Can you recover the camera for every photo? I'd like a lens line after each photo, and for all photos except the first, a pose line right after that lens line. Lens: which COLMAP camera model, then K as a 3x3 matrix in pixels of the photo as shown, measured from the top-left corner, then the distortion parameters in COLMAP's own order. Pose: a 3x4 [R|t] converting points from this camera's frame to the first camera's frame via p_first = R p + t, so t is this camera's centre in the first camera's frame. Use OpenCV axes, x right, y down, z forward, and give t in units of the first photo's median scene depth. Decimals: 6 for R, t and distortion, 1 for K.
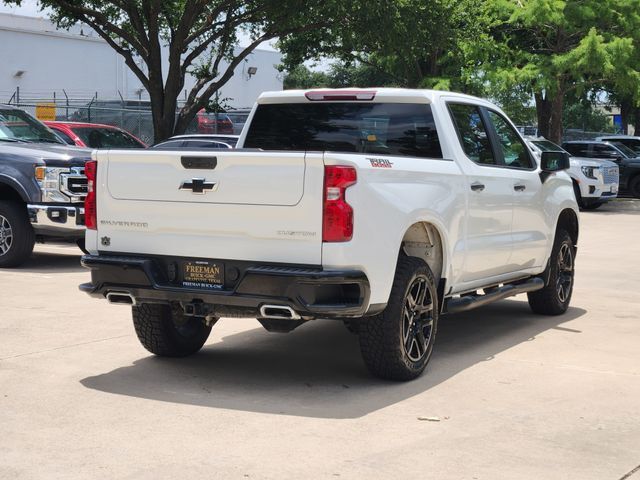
lens RADIAL K [[1163.1, 0, 336.5], [0, 1163.1, 205.7], [0, 0, 1]] dist [-0.021159, 0.000000]
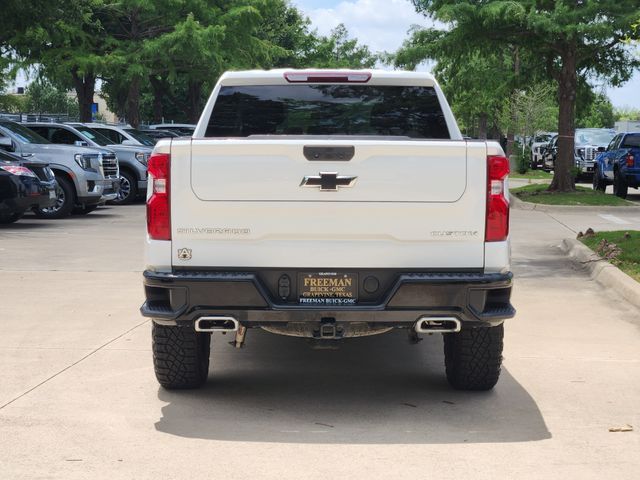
lens RADIAL K [[1163.1, 0, 321.7], [0, 1163.1, 242.3], [0, 0, 1]] dist [-0.021159, 0.000000]
pose [[0.906214, -0.045262, 0.420390, -0.467682], [0.027924, 0.998490, 0.047311, -0.013123], [-0.421897, -0.031135, 0.906109, 0.245415]]
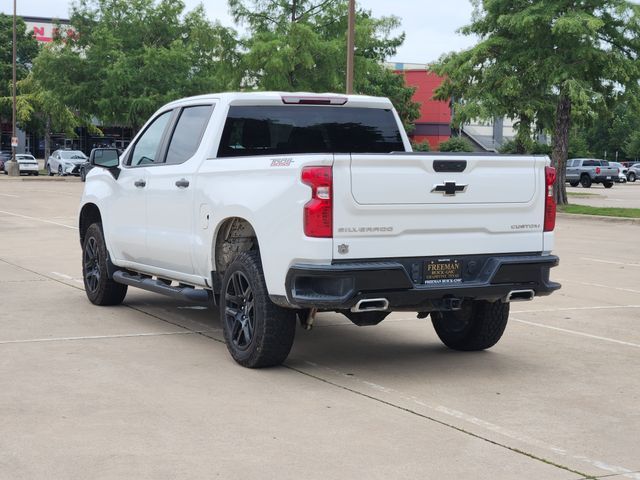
lens RADIAL K [[1163.1, 0, 292.5], [0, 1163.1, 233.8], [0, 0, 1]] dist [-0.021159, 0.000000]
pose [[0.636906, -0.064511, 0.768238, -1.017745], [0.038584, 0.997911, 0.051810, -0.035603], [-0.769975, -0.003356, 0.638065, 0.425402]]
